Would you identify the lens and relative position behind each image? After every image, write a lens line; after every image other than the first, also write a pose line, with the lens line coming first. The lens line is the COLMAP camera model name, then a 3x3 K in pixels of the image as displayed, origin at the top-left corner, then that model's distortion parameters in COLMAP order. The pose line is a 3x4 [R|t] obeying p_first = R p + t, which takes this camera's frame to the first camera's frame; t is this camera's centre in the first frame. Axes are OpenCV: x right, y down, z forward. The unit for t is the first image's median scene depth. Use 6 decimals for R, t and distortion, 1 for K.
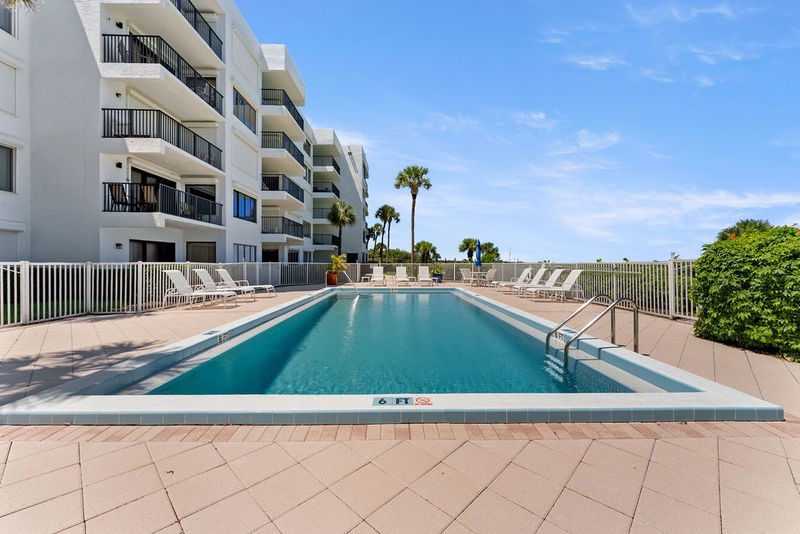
lens RADIAL K [[321.5, 0, 397.2], [0, 321.5, 264.3], [0, 0, 1]] dist [0.002550, -0.000965]
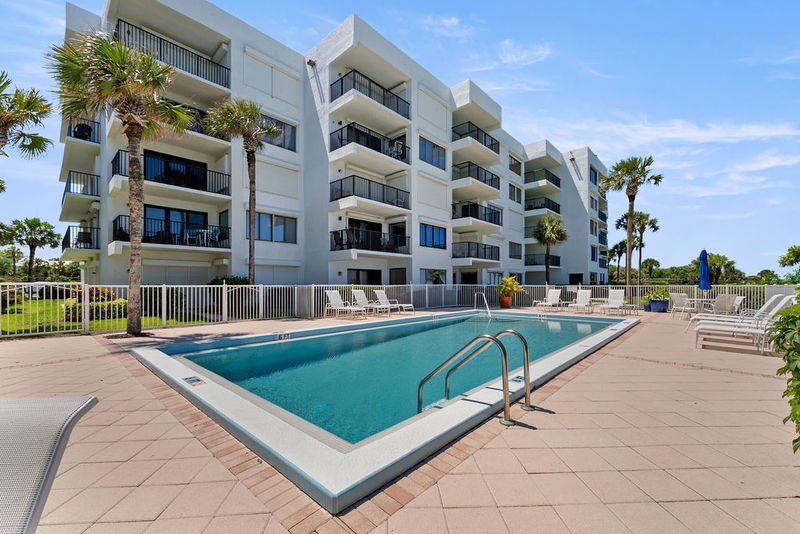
lens RADIAL K [[321.5, 0, 392.5], [0, 321.5, 282.9], [0, 0, 1]] dist [0.002550, -0.000965]
pose [[0.730855, -0.006307, -0.682504, 0.219039], [-0.000941, 0.999947, -0.010248, -0.000425], [0.682533, 0.008132, 0.730810, 0.071643]]
